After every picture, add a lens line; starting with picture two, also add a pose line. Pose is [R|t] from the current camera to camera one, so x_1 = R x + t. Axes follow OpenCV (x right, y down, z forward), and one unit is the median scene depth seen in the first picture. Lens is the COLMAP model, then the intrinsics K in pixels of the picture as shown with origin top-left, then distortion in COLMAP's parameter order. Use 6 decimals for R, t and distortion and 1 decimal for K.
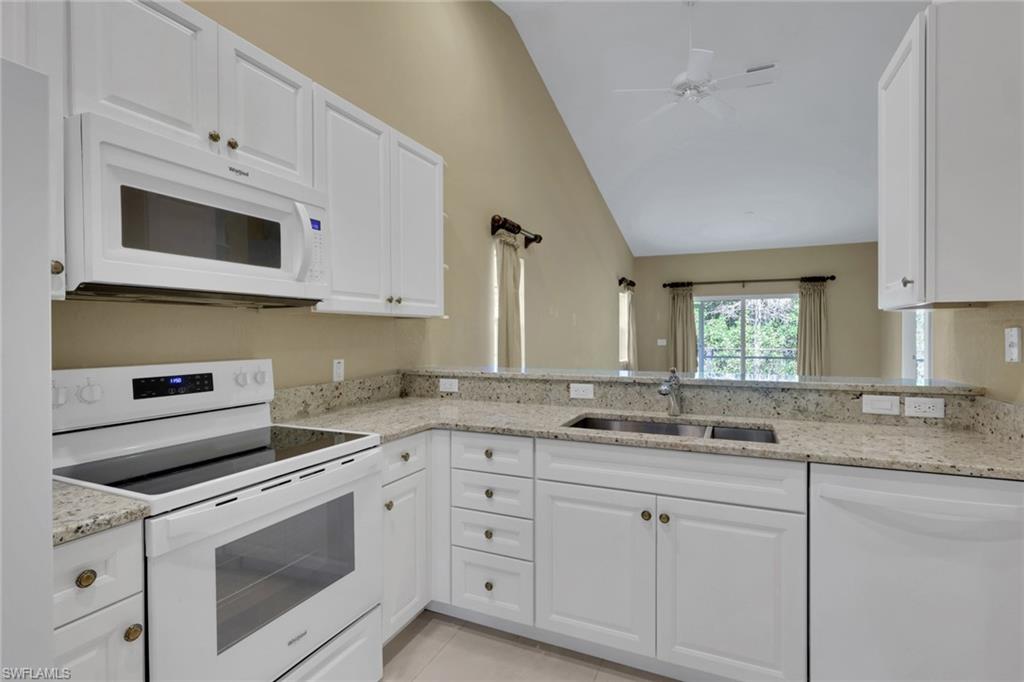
lens RADIAL K [[496.1, 0, 505.0], [0, 496.1, 341.9], [0, 0, 1]] dist [0.000462, 0.001959]
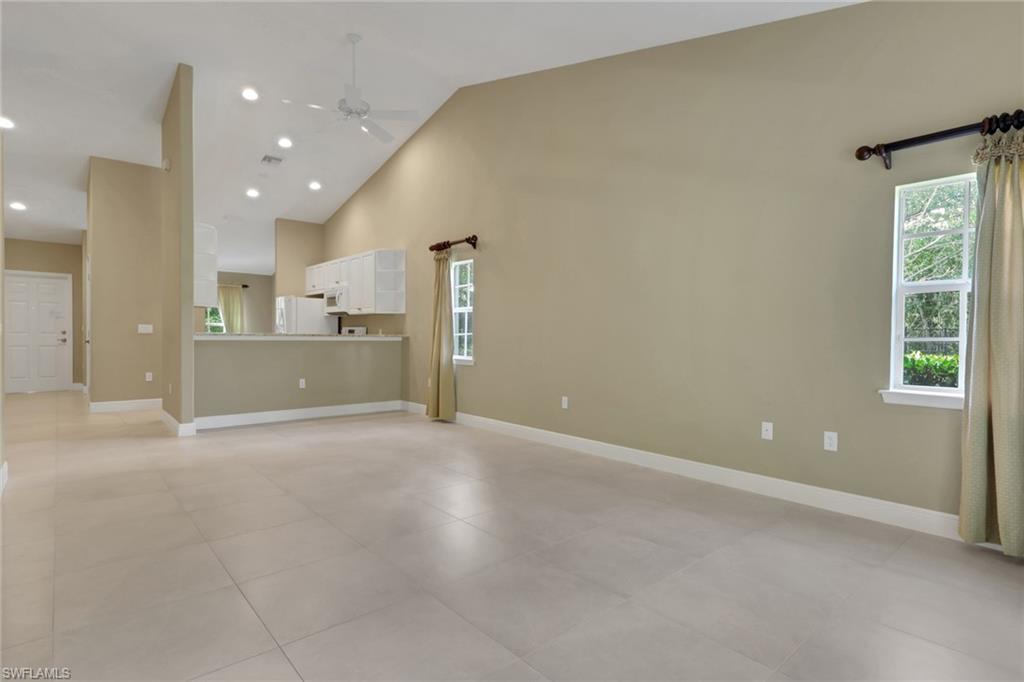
lens RADIAL K [[496.1, 0, 497.4], [0, 496.1, 340.7], [0, 0, 1]] dist [0.000462, 0.001959]
pose [[-0.421129, 0.017188, -0.906838, 2.227922], [-0.022389, 0.999319, 0.029338, 0.003790], [0.906724, 0.032659, -0.420457, 3.079973]]
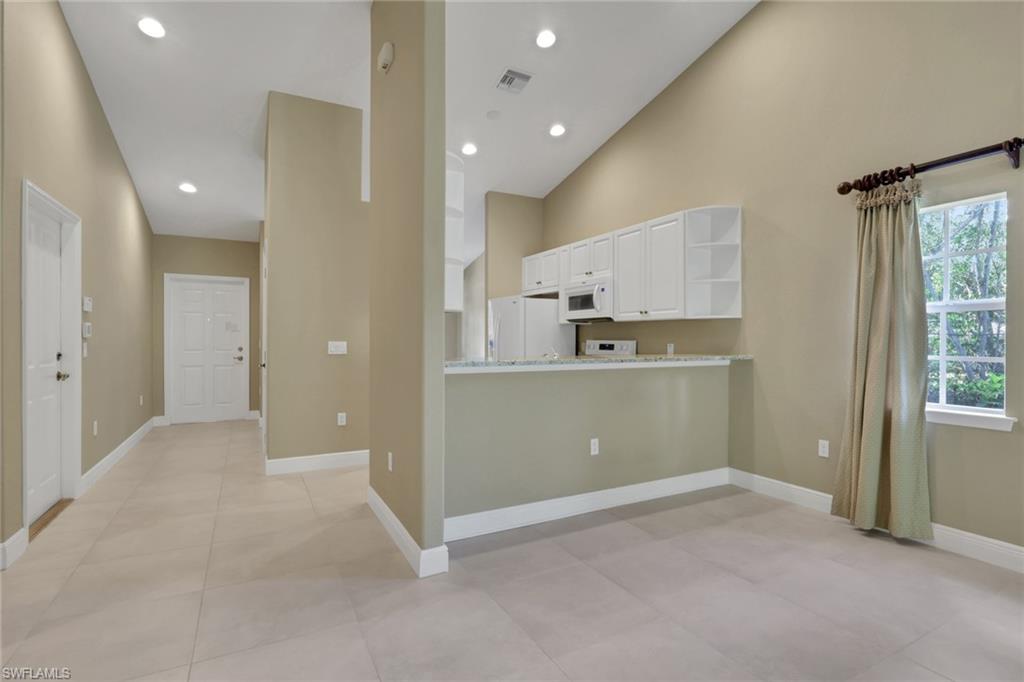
lens RADIAL K [[496.1, 0, 512.1], [0, 496.1, 338.4], [0, 0, 1]] dist [0.000462, 0.001959]
pose [[-0.617099, 0.004674, -0.786872, 1.589348], [-0.011426, 0.999824, 0.014900, -0.006208], [0.786803, 0.018186, -0.616936, 1.770342]]
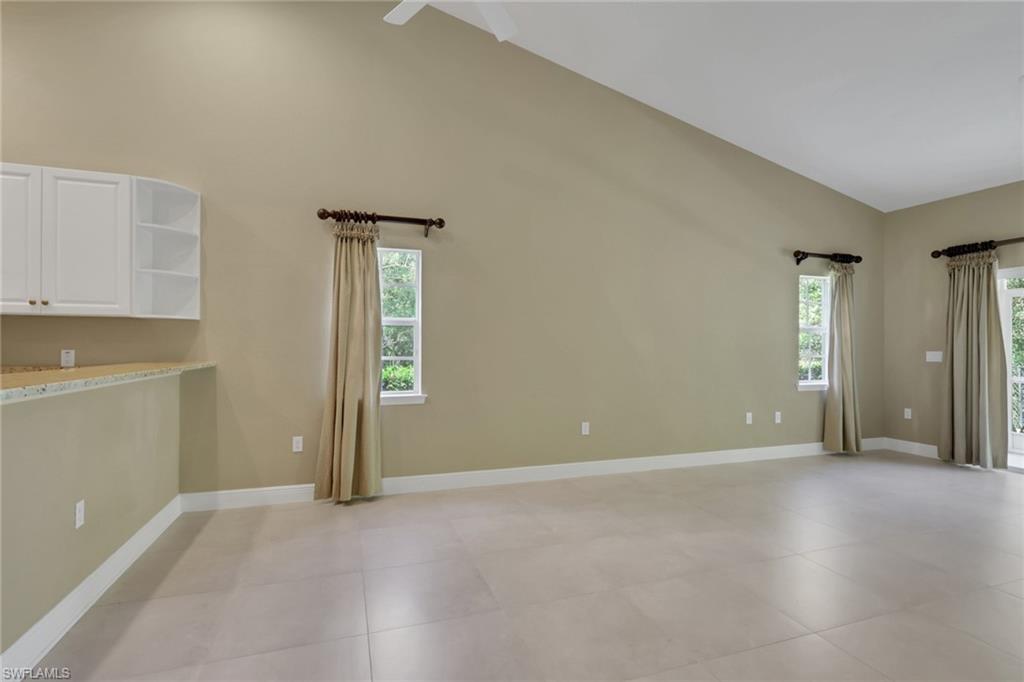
lens RADIAL K [[496.1, 0, 496.4], [0, 496.1, 343.8], [0, 0, 1]] dist [0.000462, 0.001959]
pose [[0.676661, 0.002870, -0.736289, 1.485513], [-0.020106, 0.999692, -0.014581, 0.015693], [0.736020, 0.024671, 0.676510, 0.995239]]
